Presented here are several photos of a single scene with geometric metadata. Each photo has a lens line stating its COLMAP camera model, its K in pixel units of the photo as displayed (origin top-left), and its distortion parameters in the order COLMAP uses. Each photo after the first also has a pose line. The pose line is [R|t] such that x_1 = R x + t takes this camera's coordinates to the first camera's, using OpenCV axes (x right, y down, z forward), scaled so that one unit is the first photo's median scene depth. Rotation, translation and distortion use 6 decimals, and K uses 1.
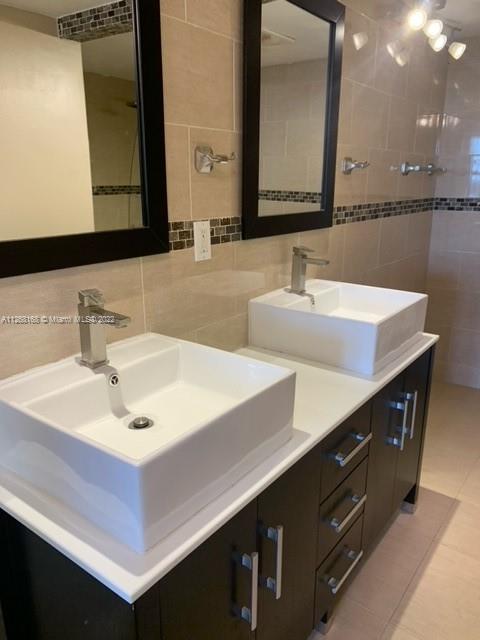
lens RADIAL K [[503.8, 0, 240.0], [0, 503.8, 320.0], [0, 0, 1]] dist [0.070662, -0.097242]
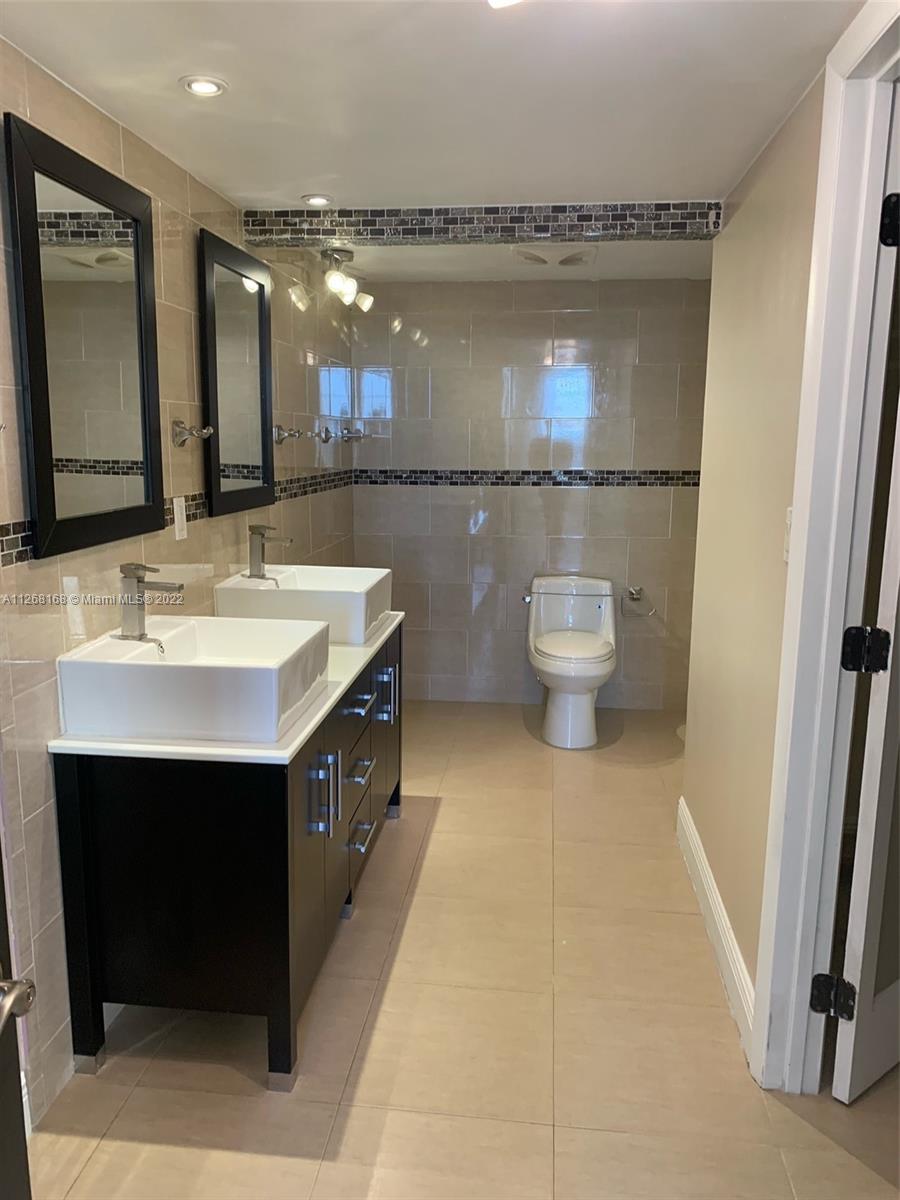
lens RADIAL K [[917.8, 0, 456.8], [0, 917.8, 614.7], [0, 0, 1]] dist [0.062728, -0.088102]
pose [[0.861680, -0.092890, 0.498877, -0.383150], [0.131895, 0.990312, -0.043420, 0.122363], [-0.490011, 0.103214, 0.865584, -0.536640]]
